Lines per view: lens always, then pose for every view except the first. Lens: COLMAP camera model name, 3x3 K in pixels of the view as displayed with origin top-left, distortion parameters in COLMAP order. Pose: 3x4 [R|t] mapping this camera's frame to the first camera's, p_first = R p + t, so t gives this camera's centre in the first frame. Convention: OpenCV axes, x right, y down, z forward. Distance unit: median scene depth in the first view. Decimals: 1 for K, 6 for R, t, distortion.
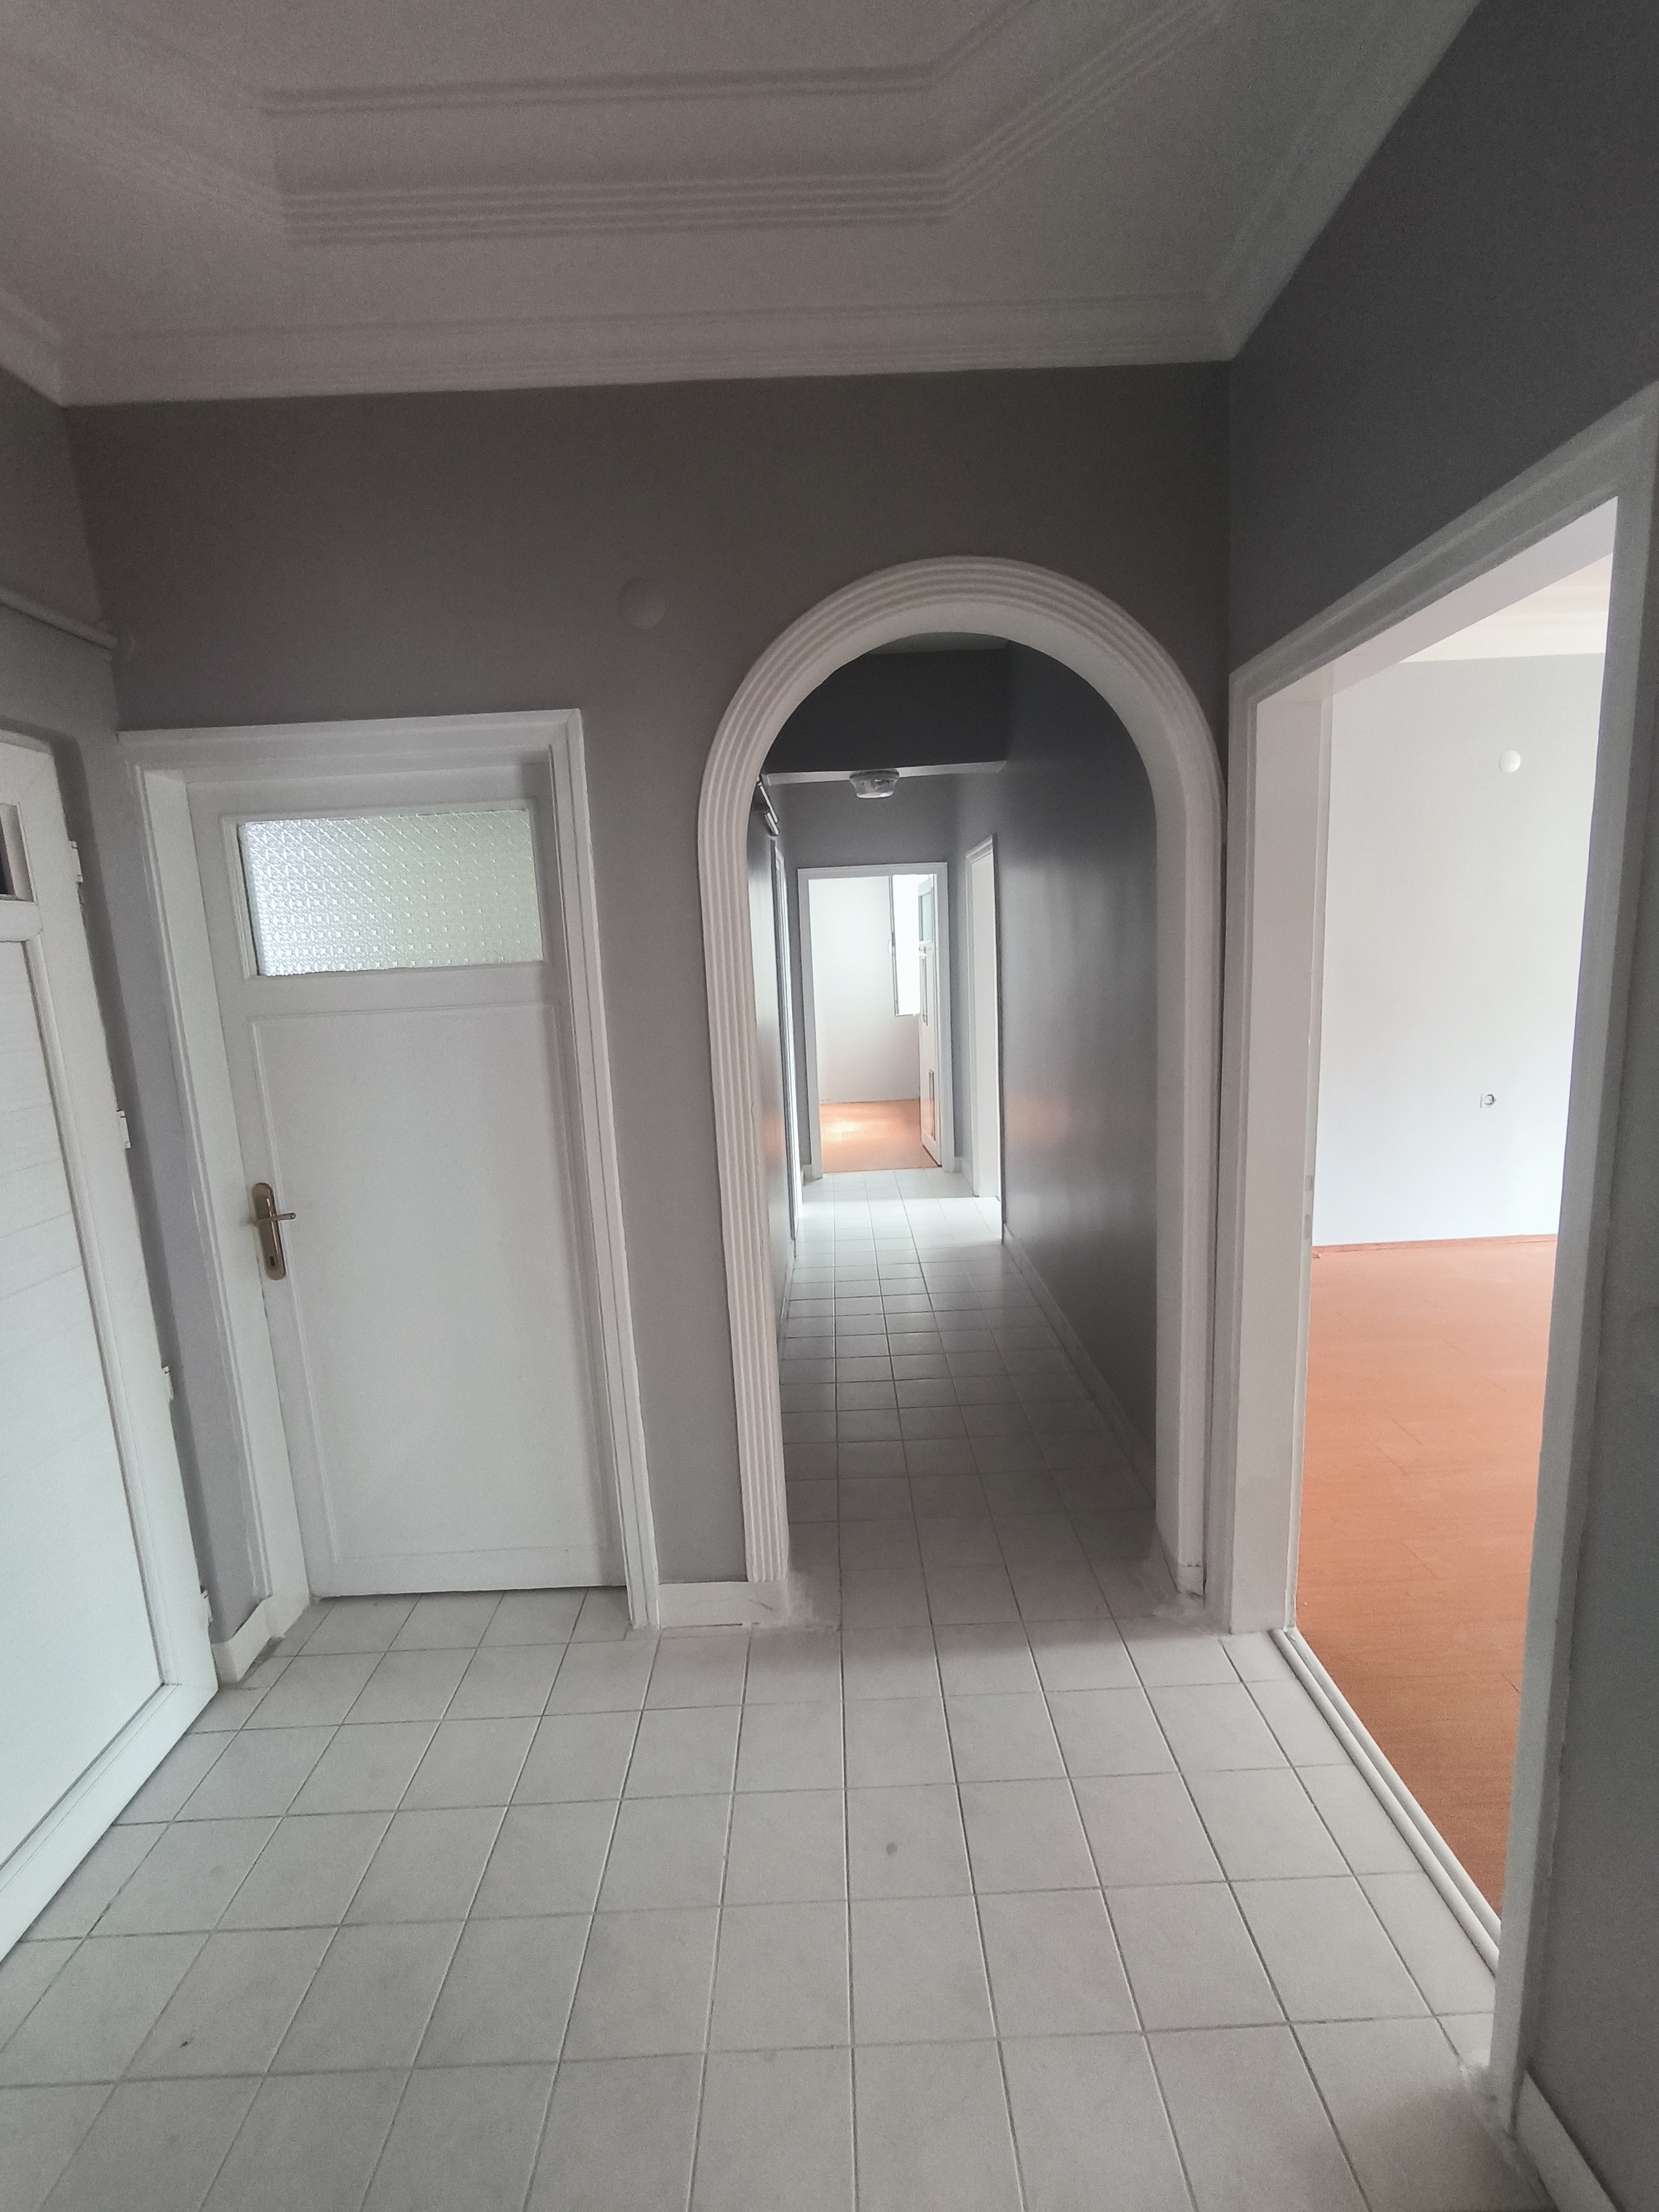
lens RADIAL K [[945.9, 0, 837.5], [0, 945.9, 1106.3], [0, 0, 1]] dist [-0.009249, 0.006775]
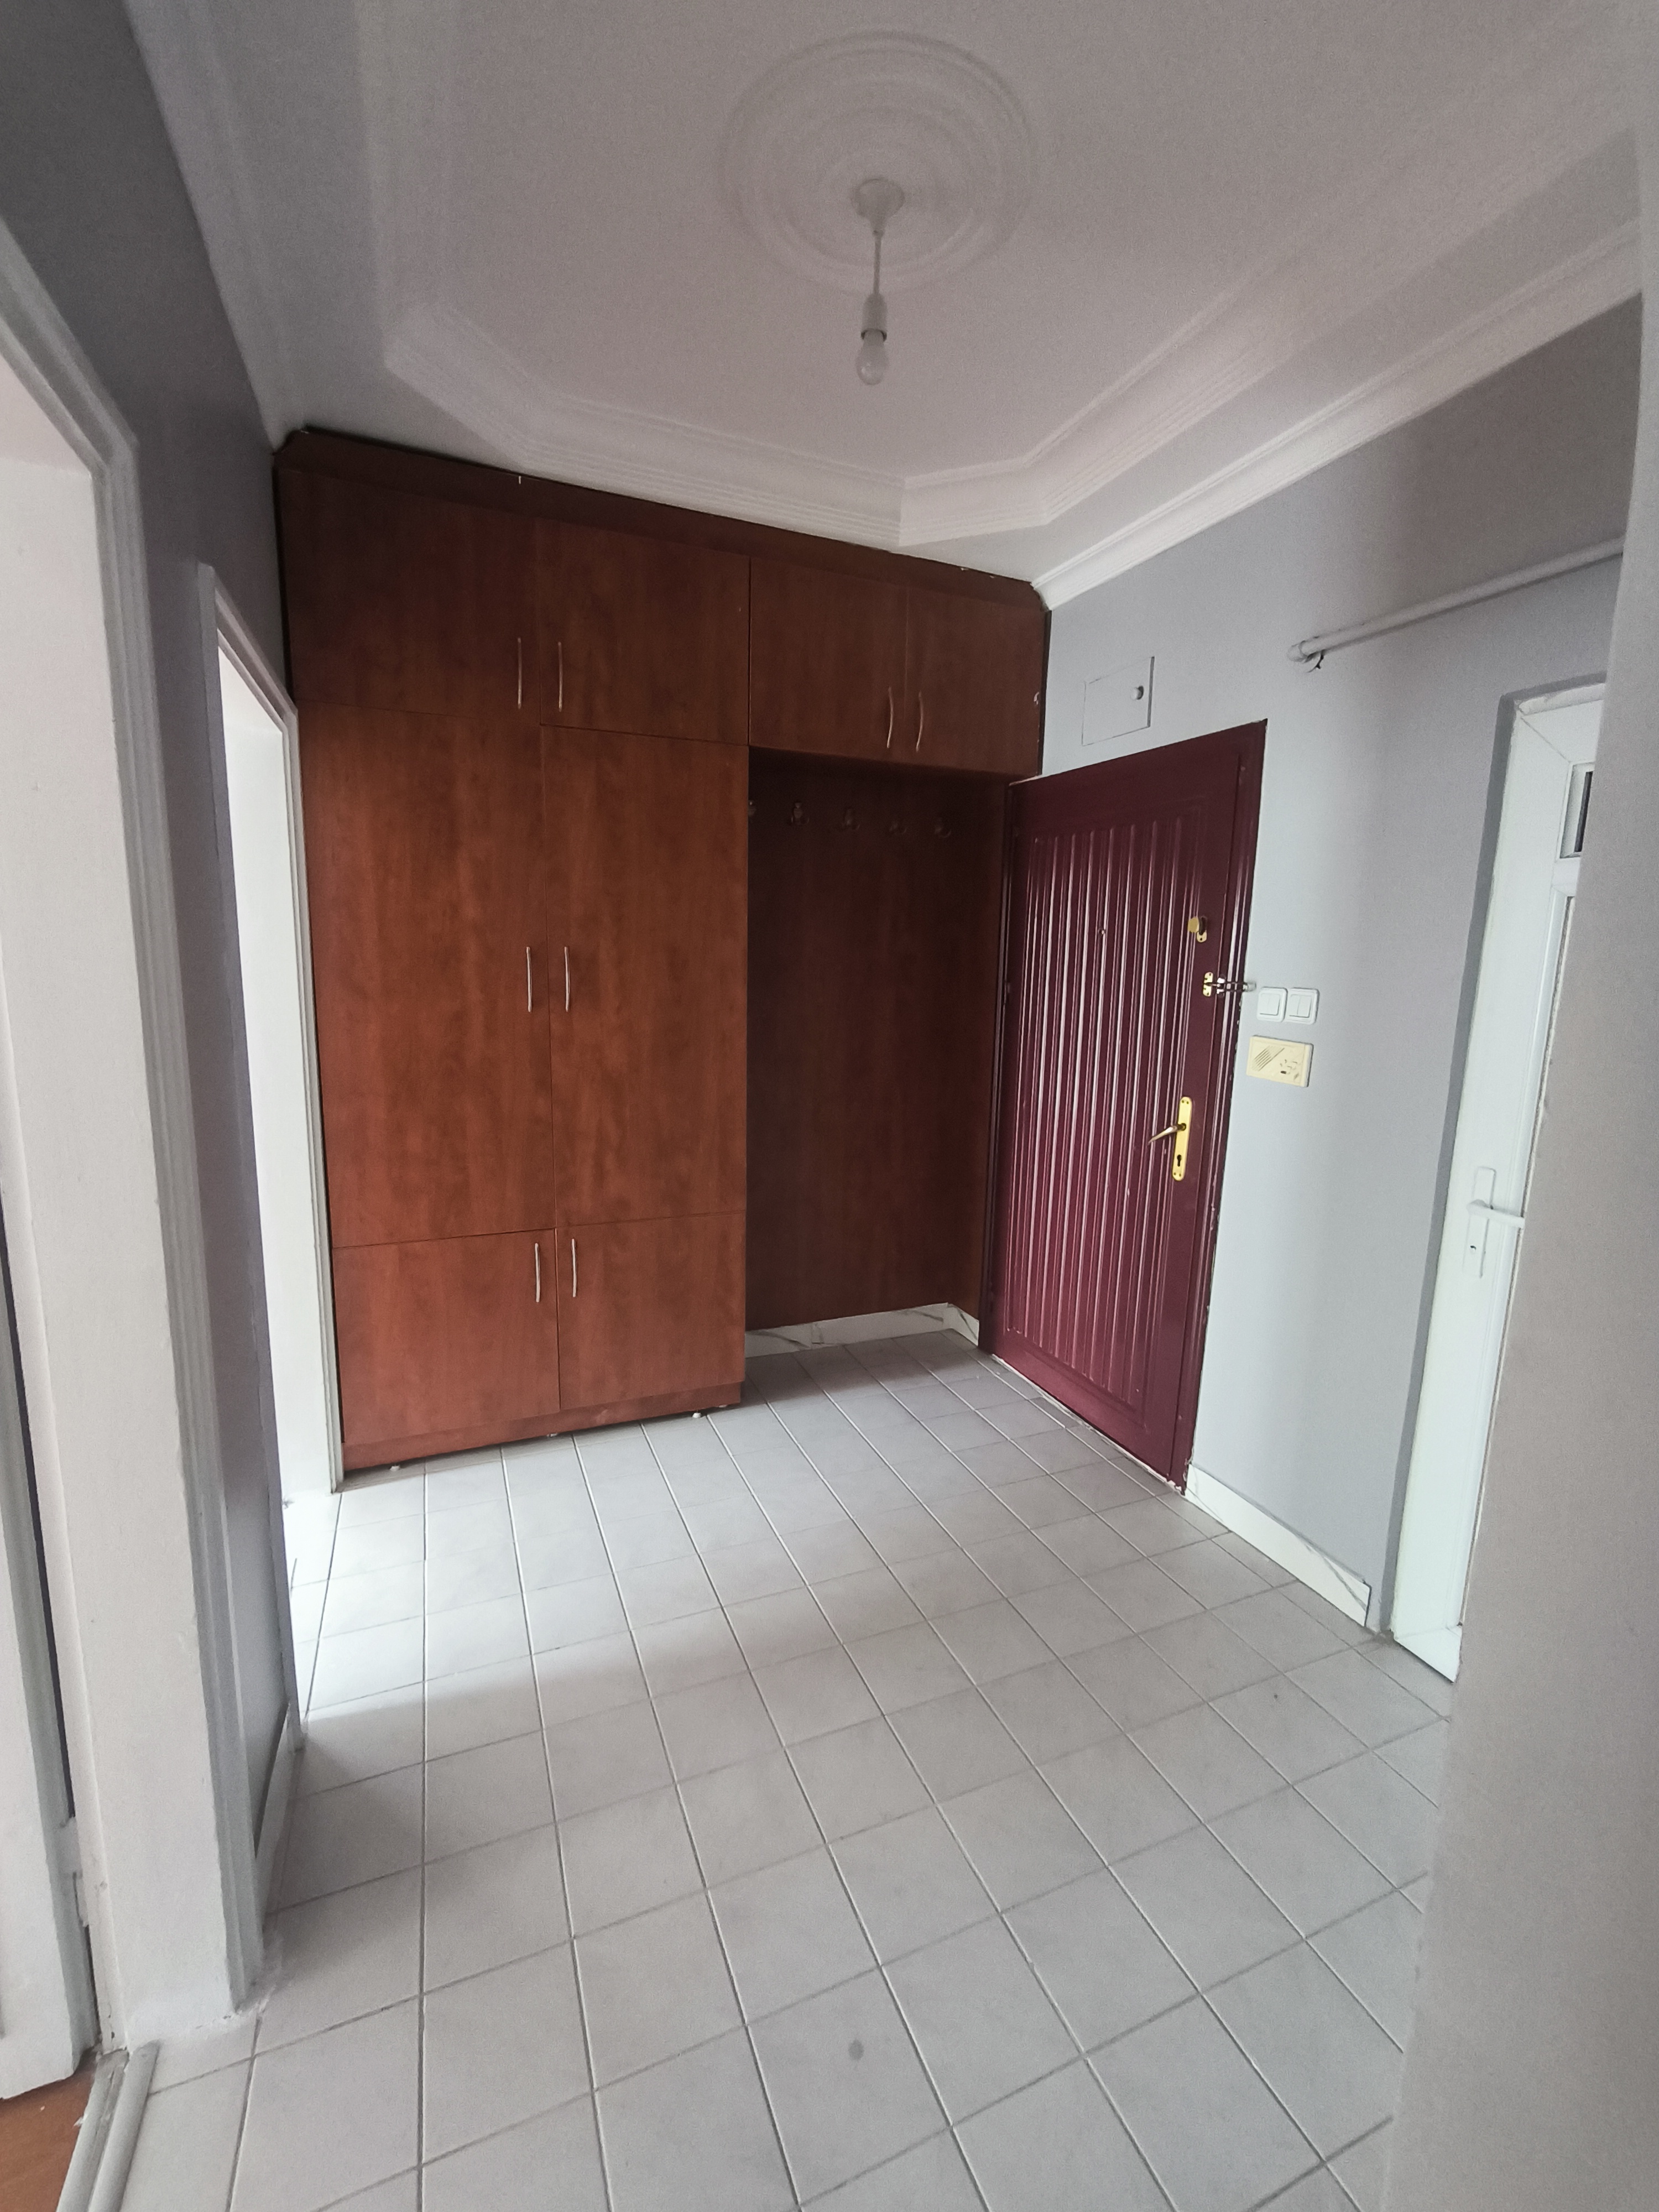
lens RADIAL K [[945.9, 0, 837.5], [0, 945.9, 1106.3], [0, 0, 1]] dist [-0.009249, 0.006775]
pose [[-0.925924, 0.086207, -0.367740, 0.236543], [-0.041202, 0.944743, 0.325213, -0.178357], [0.375455, 0.316274, -0.871208, 1.146635]]
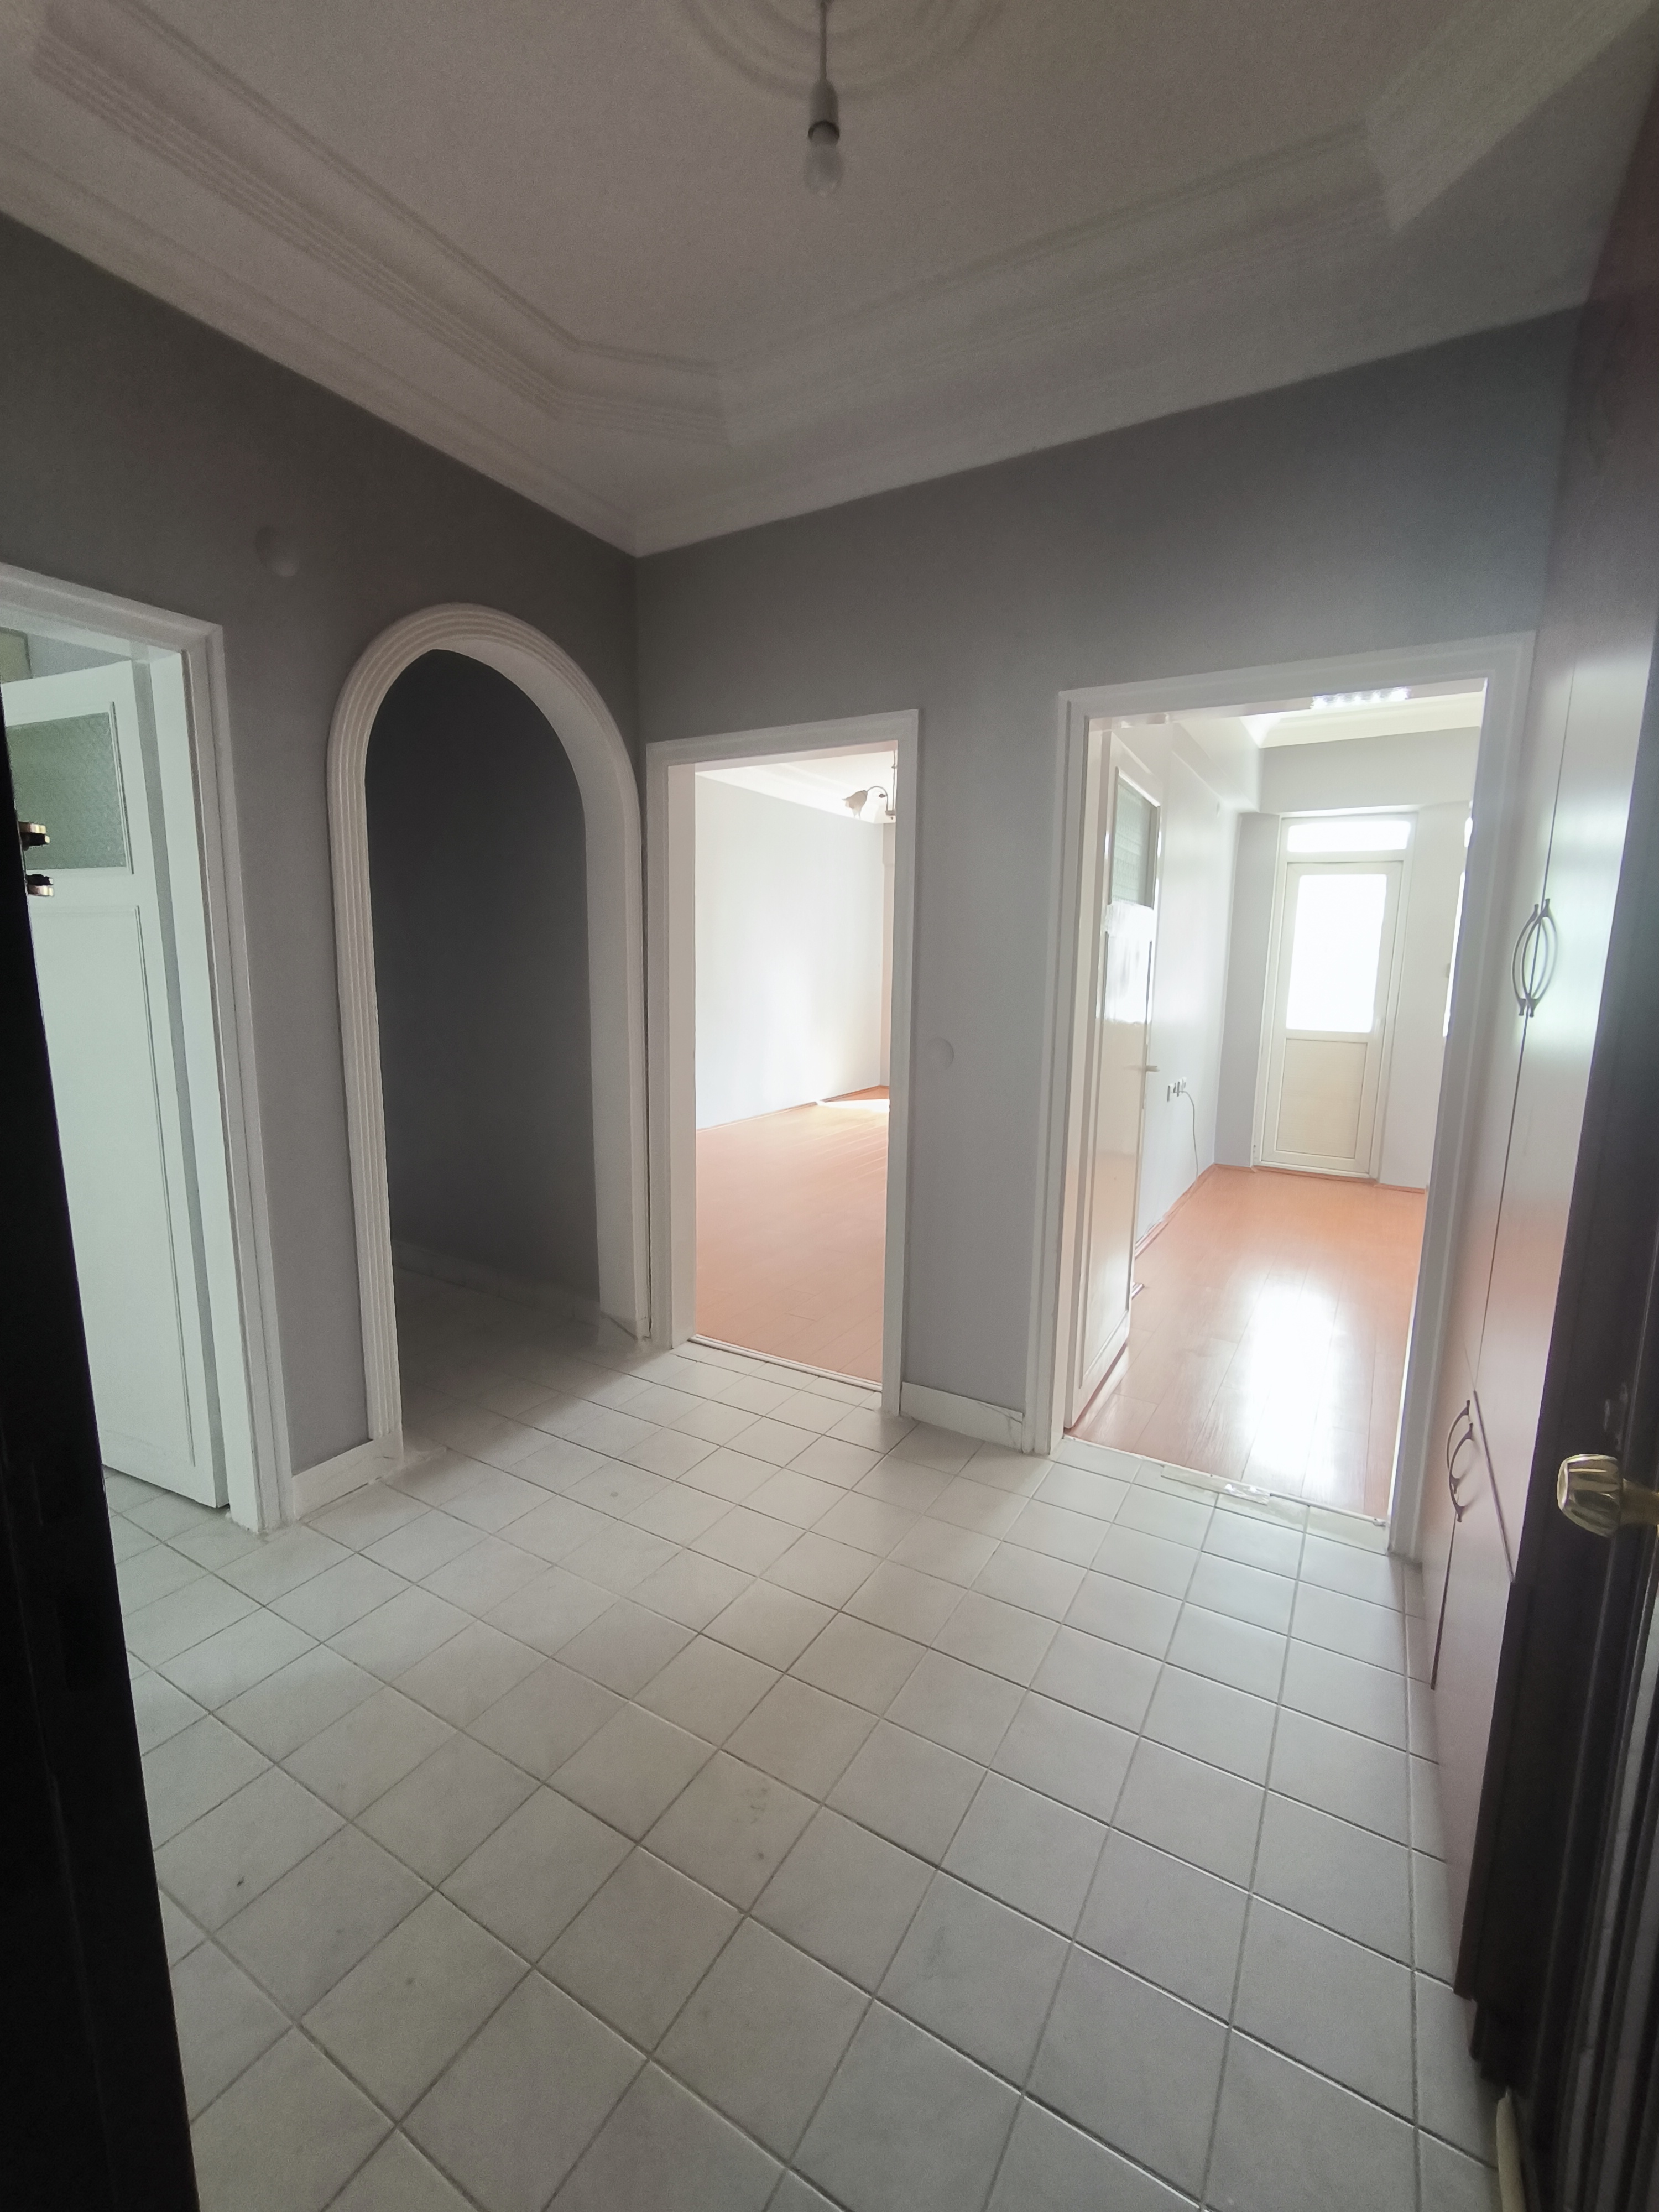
lens RADIAL K [[945.9, 0, 837.5], [0, 945.9, 1106.3], [0, 0, 1]] dist [-0.009249, 0.006775]
pose [[0.510879, -0.079180, 0.855999, -0.787747], [0.096477, 0.994739, 0.034434, 0.128346], [-0.854222, 0.064993, 0.515830, -0.086807]]
